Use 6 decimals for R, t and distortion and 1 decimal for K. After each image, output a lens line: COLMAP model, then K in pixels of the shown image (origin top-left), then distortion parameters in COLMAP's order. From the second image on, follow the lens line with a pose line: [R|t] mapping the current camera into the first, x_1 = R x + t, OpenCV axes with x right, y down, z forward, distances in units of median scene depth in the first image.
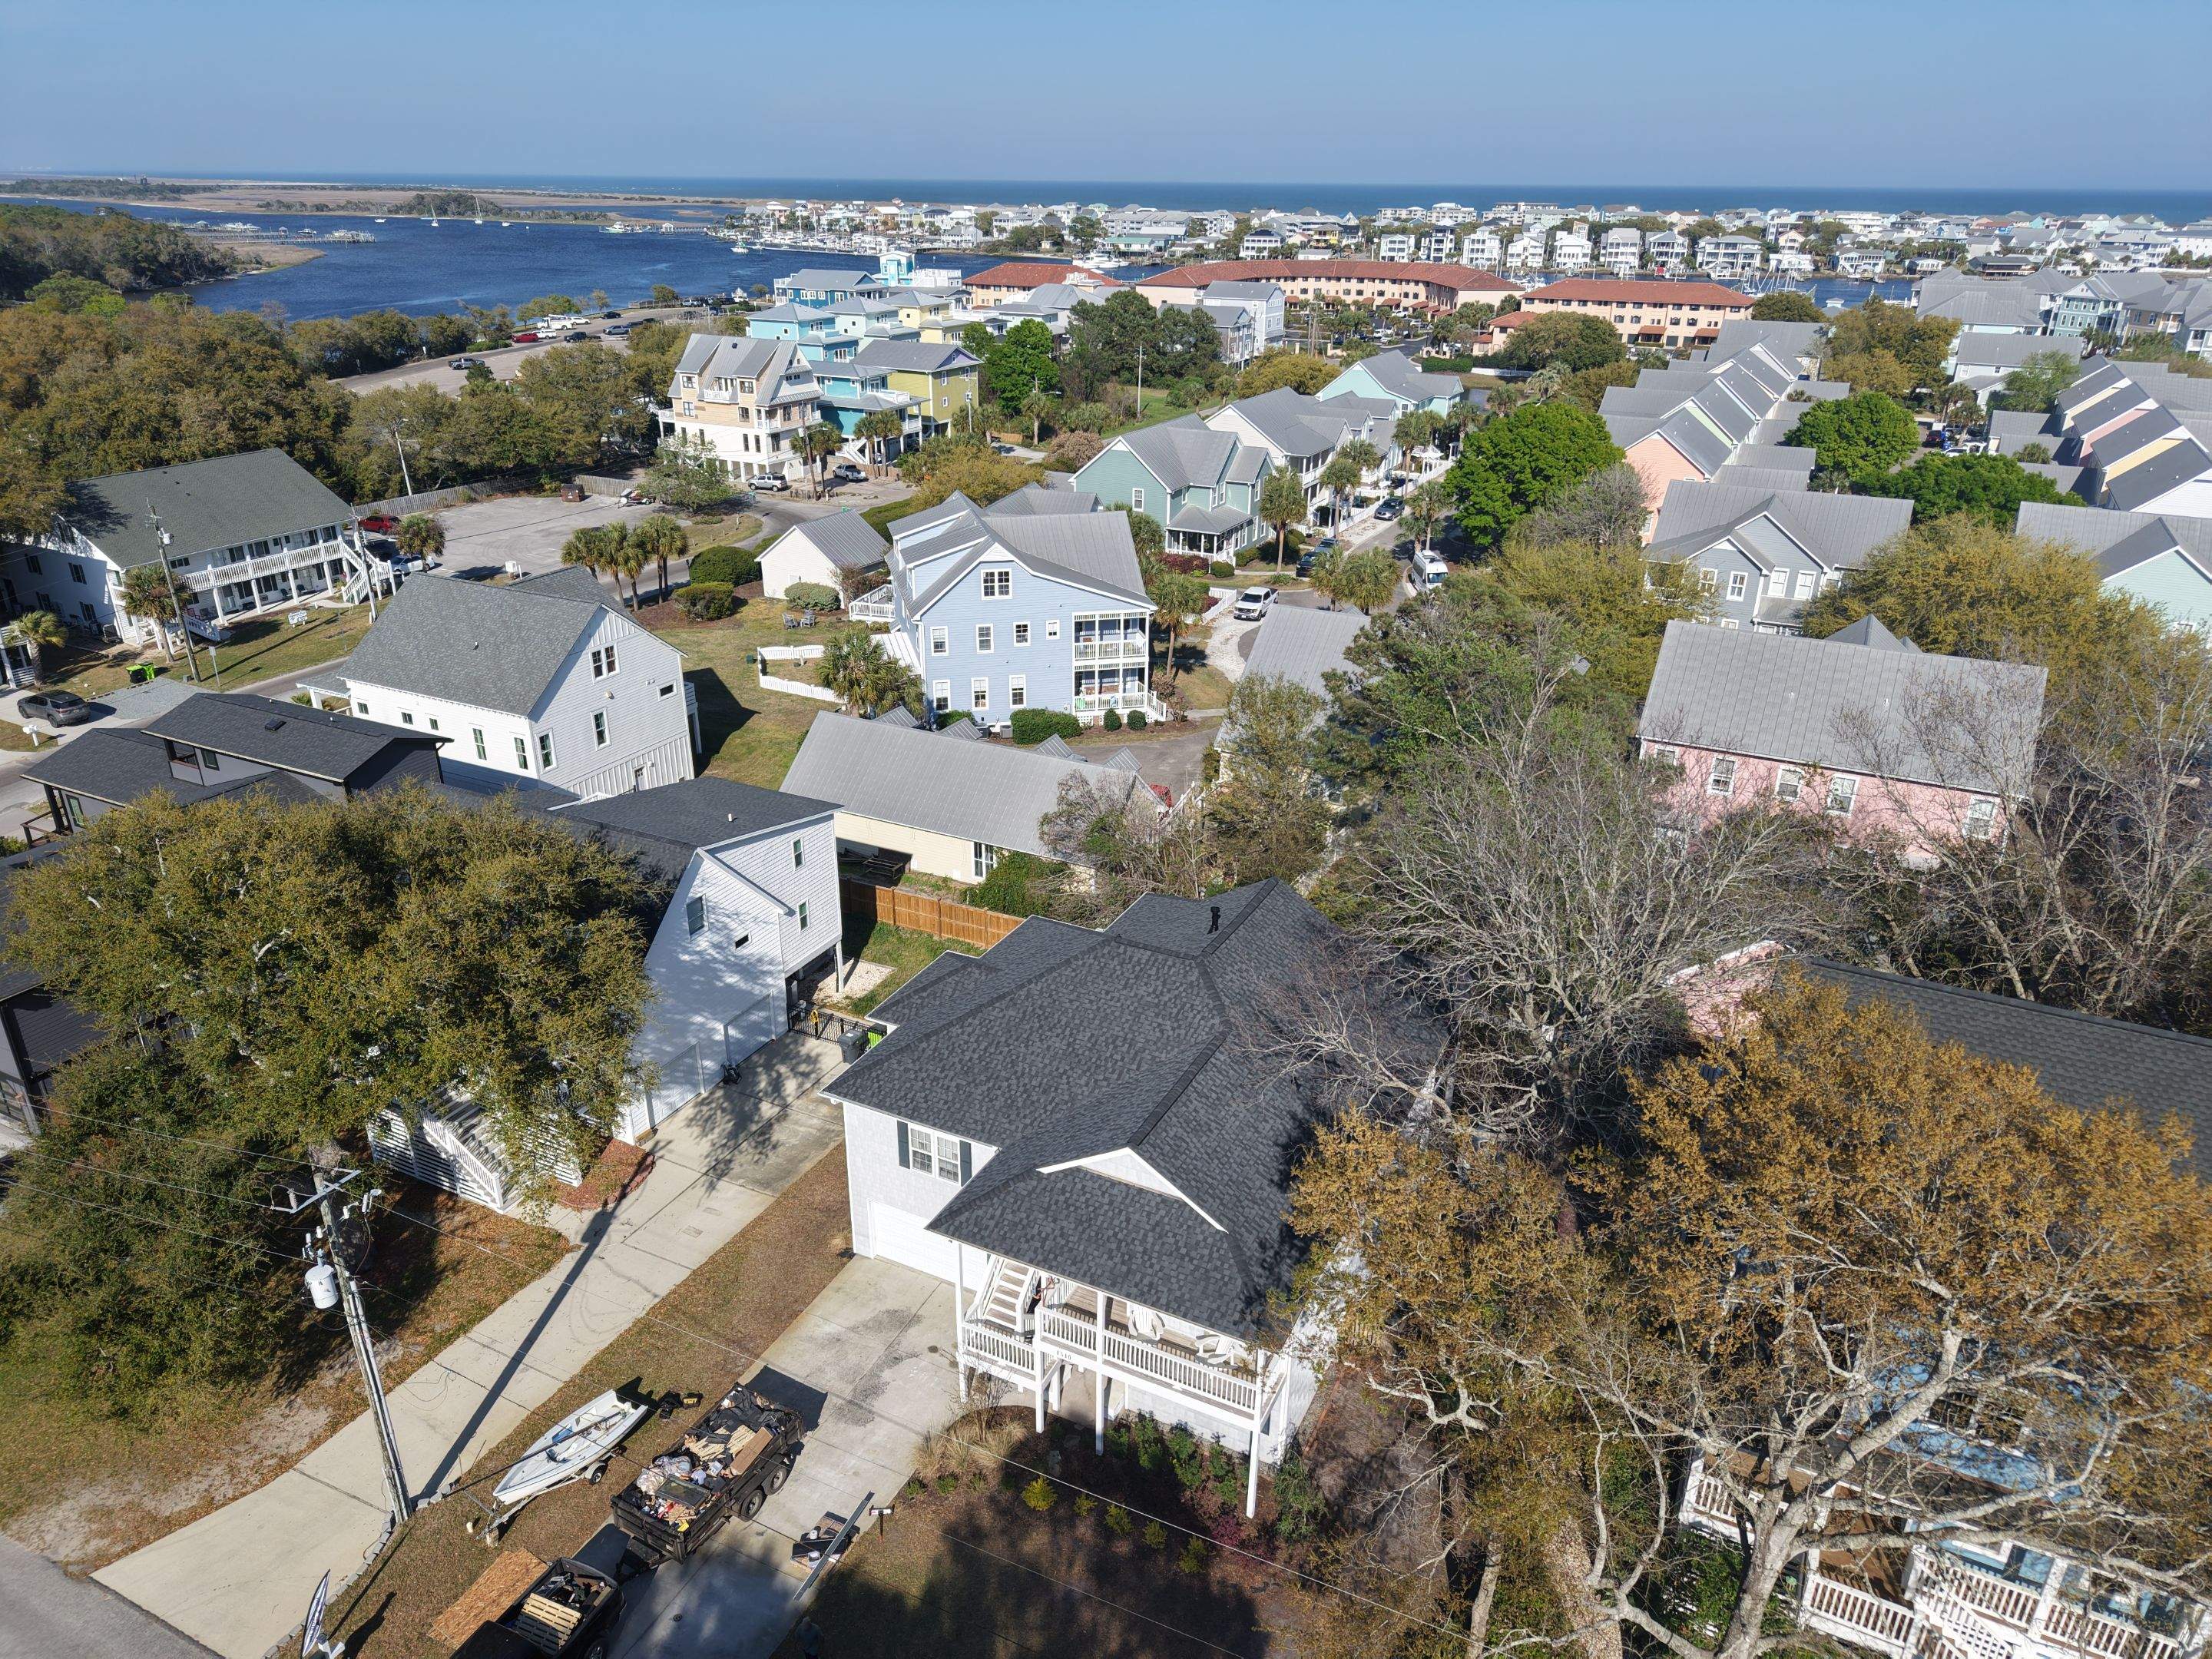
lens RADIAL K [[1467.9, 0, 1115.5], [0, 1467.9, 833.8], [0, 0, 1]] dist [0.013437, -0.018478]
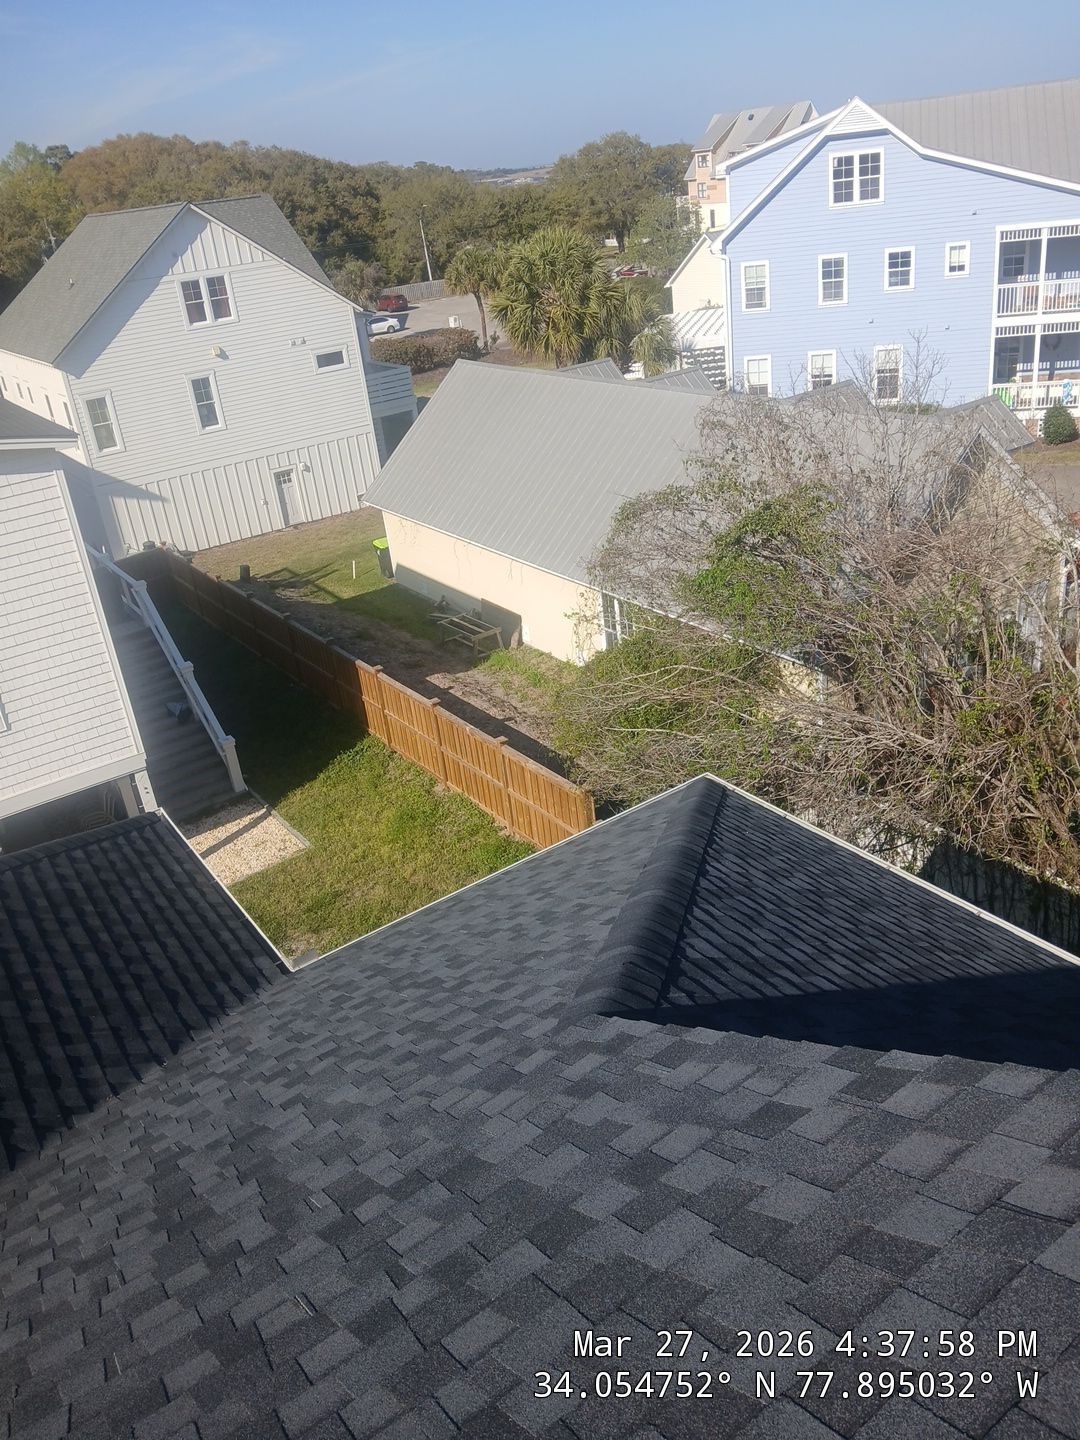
lens RADIAL K [[1107.4, 0, 509.6], [0, 1107.4, 719.1], [0, 0, 1]] dist [-0.003795, -0.049710]
pose [[0.851284, 0.125361, -0.509509, 0.054476], [-0.086776, 0.991305, 0.098919, 0.012218], [0.517479, -0.039994, 0.854761, 0.583975]]
